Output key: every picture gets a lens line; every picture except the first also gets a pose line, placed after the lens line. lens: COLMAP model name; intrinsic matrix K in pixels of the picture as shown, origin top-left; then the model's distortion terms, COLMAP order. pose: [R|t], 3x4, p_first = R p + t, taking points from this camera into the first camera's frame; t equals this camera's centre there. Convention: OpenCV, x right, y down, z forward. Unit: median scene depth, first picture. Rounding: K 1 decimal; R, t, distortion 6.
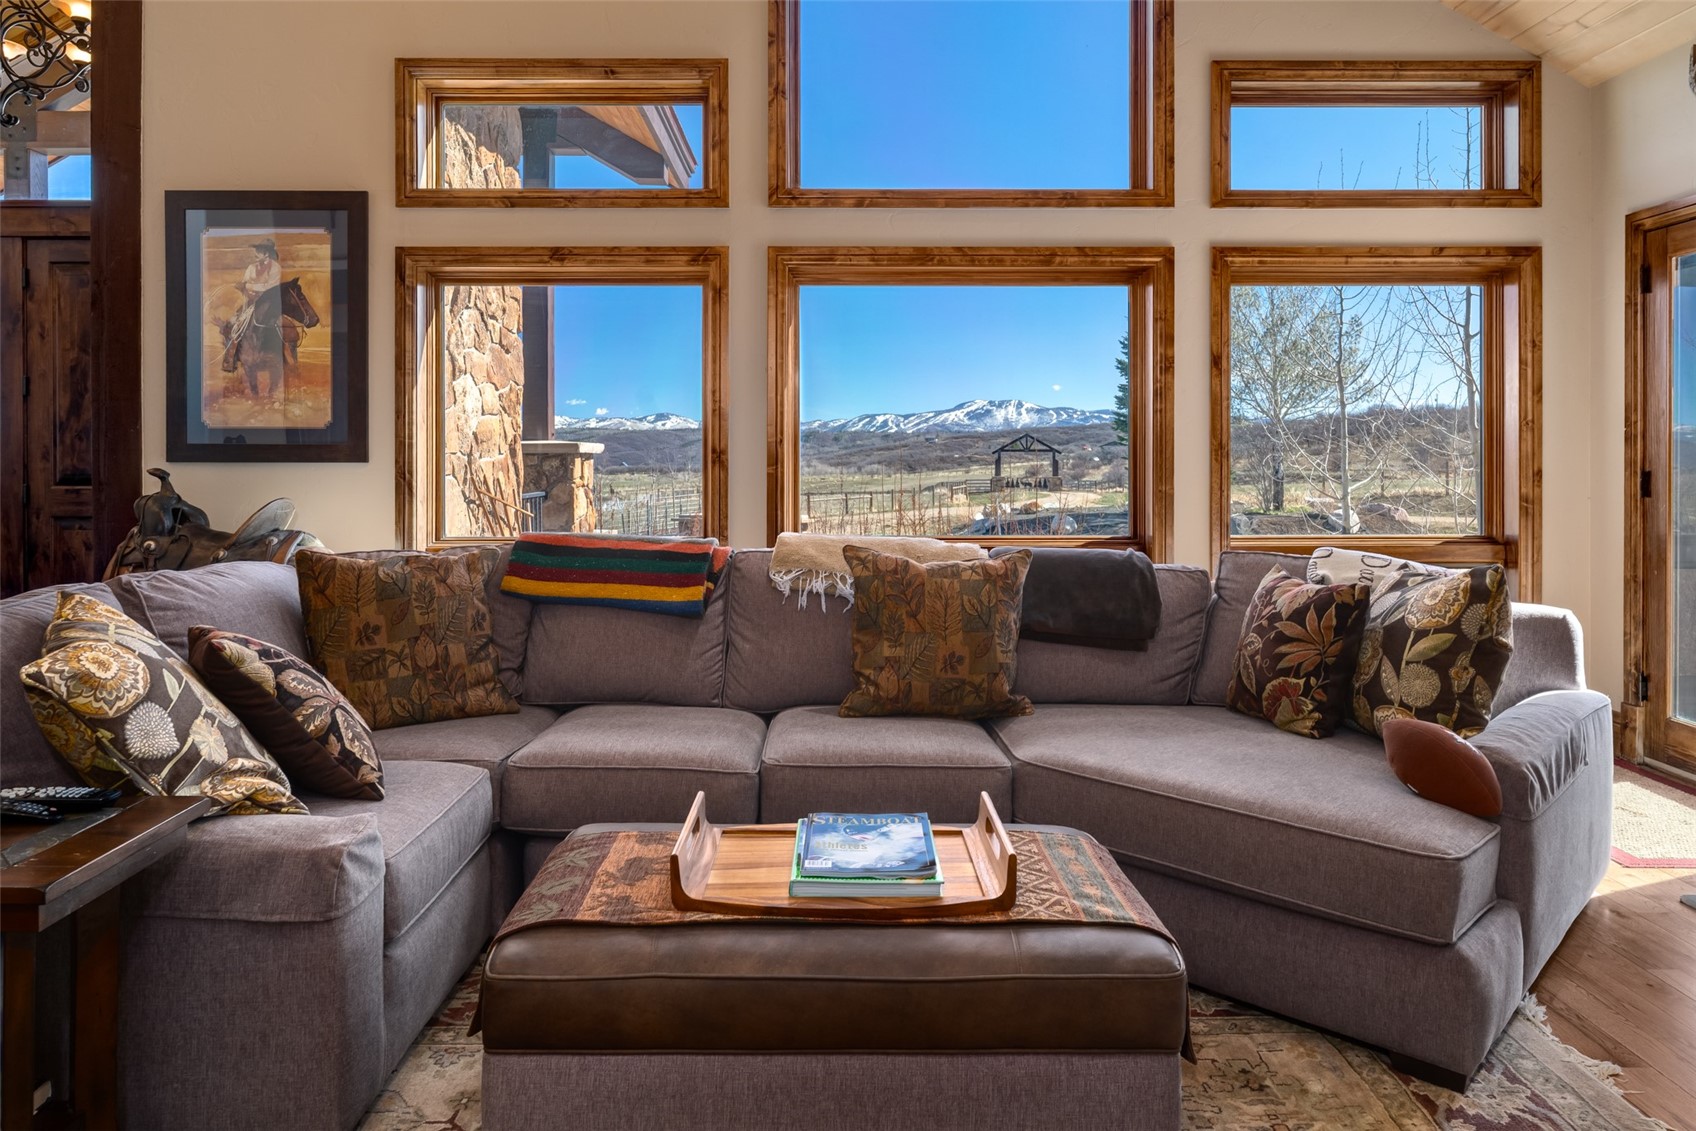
lens RADIAL K [[1074.3, 0, 813.0], [0, 1074.3, 462.8], [0, 0, 1]] dist [-0.000609, -0.000133]
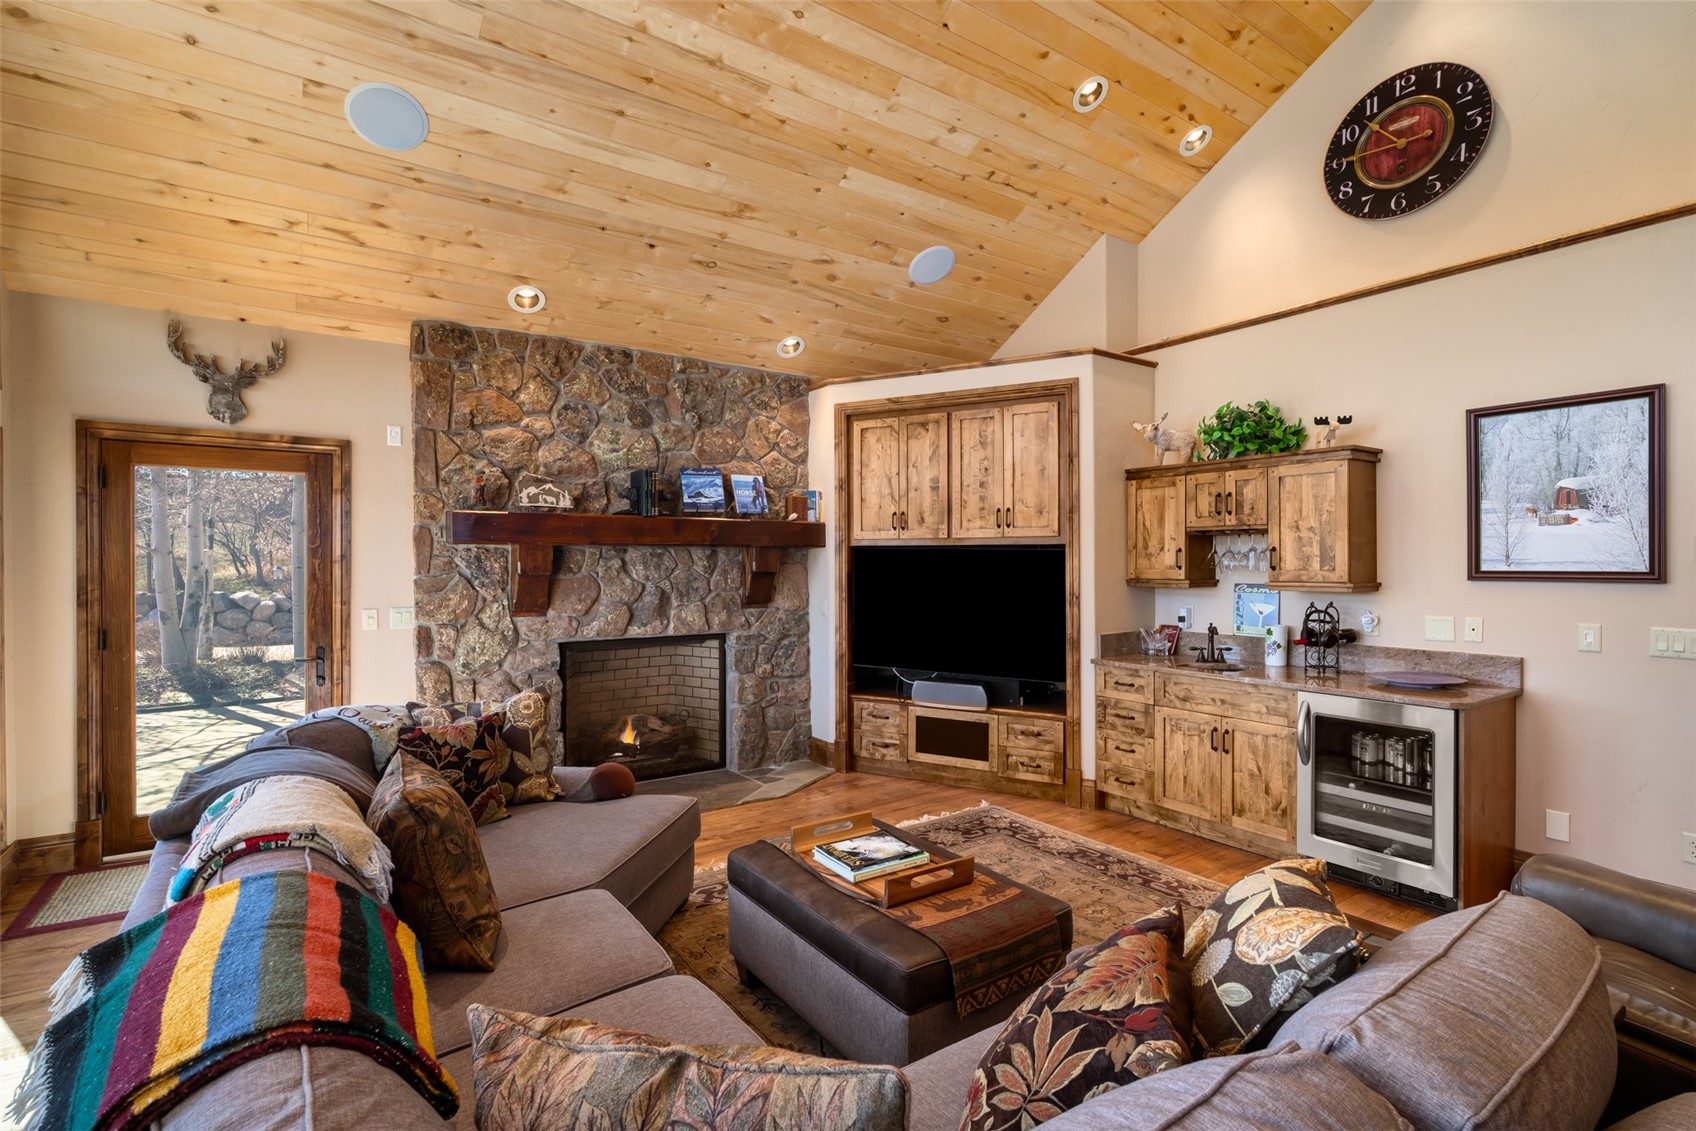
lens RADIAL K [[785.3, 0, 848.0], [0, 785.3, 565.5], [0, 0, 1]] dist [-0.003985, -0.000412]
pose [[-0.565188, -0.001669, 0.824960, -0.458284], [0.003725, 0.999983, 0.004576, -0.066179], [-0.824954, 0.005659, -0.565172, 0.774593]]
